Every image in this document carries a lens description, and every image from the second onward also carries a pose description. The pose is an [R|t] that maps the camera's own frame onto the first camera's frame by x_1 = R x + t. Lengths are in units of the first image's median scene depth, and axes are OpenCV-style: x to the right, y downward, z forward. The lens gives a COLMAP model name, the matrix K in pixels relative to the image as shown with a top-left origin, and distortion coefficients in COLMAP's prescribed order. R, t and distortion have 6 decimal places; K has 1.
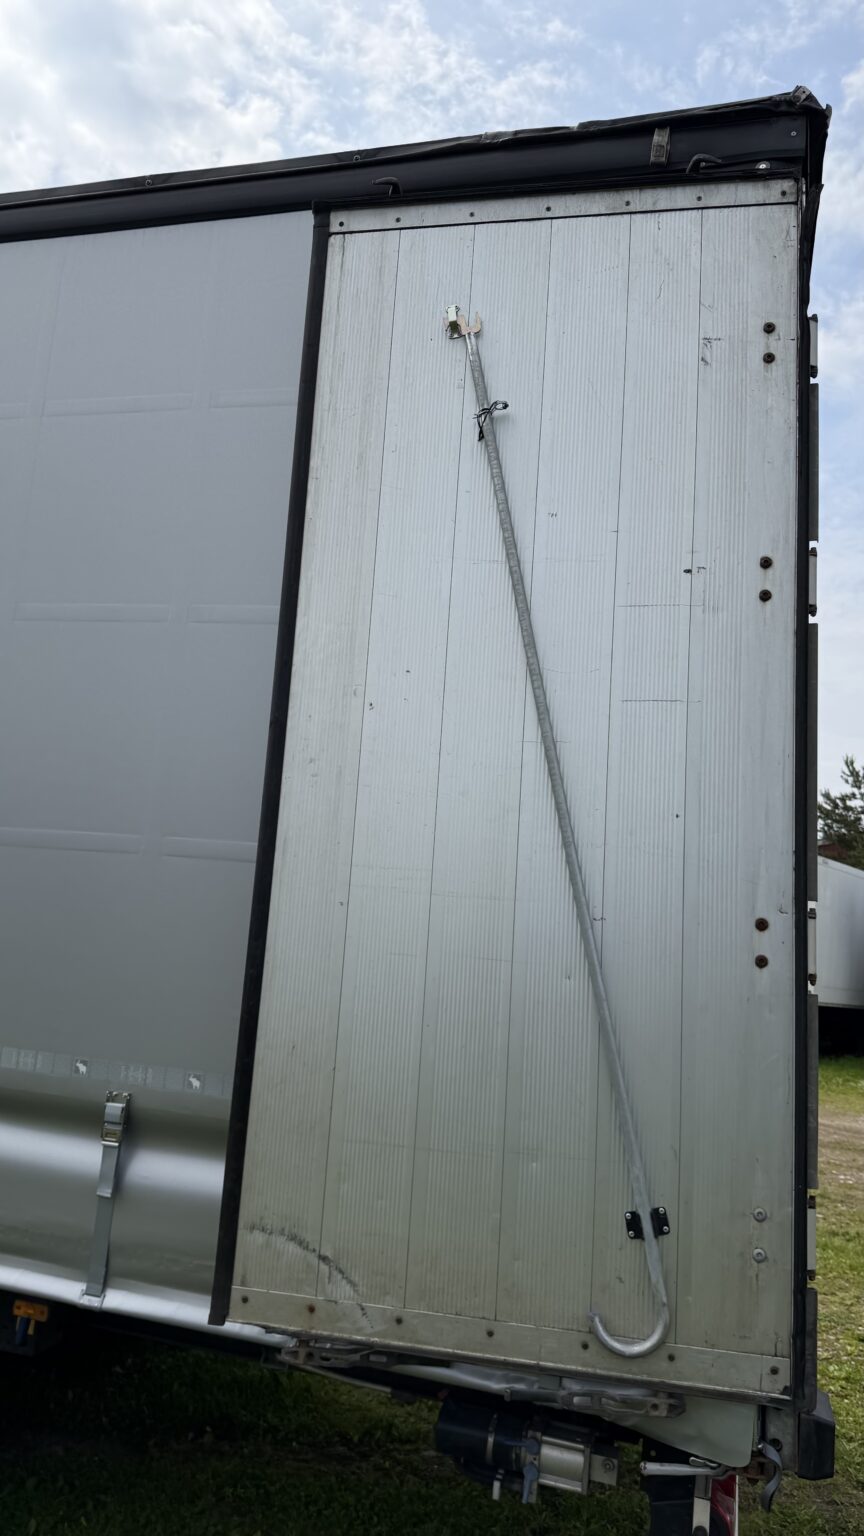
lens RADIAL K [[1258.2, 0, 432.0], [0, 1258.2, 768.0], [0, 0, 1]] dist [0.045399, 0.001778]
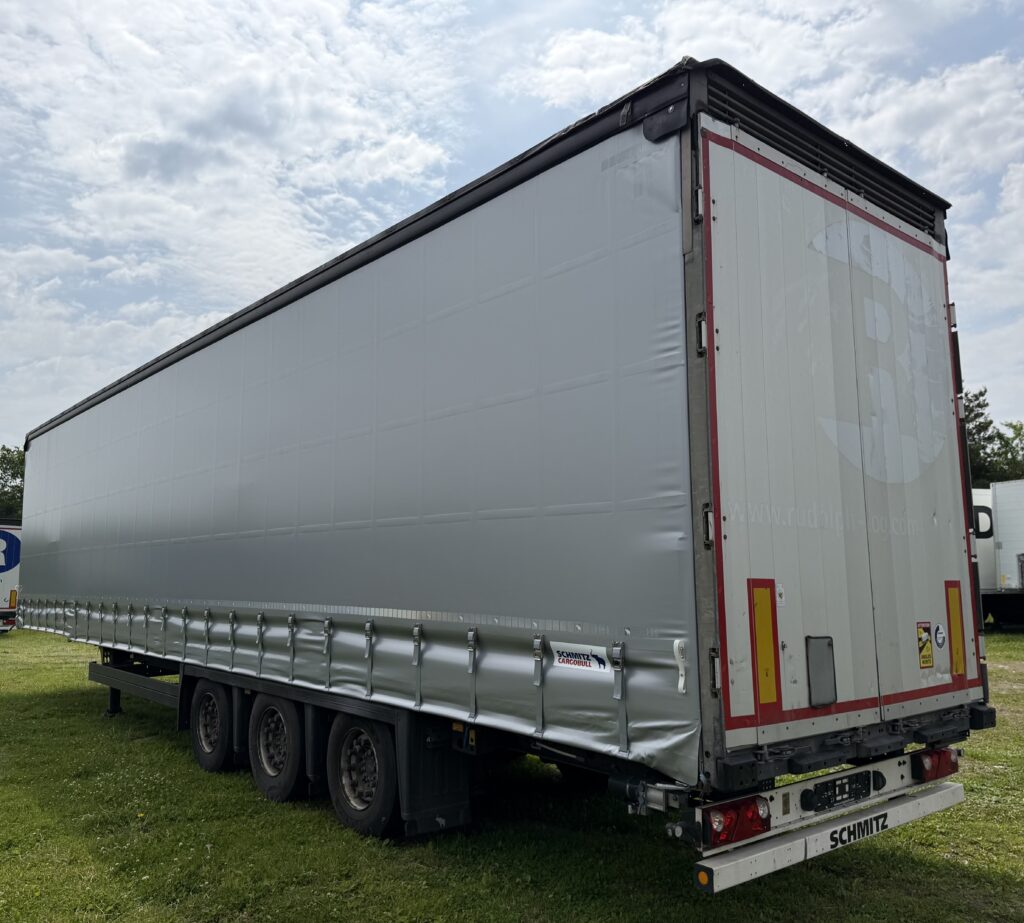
lens RADIAL K [[847.7, 0, 512.0], [0, 847.7, 461.5], [0, 0, 1]] dist [0.028057, -0.007853]
pose [[0.836872, -0.157334, -0.524300, 0.634657], [0.167335, 0.985484, -0.028633, 0.027443], [0.521195, -0.063772, 0.851052, -0.196094]]
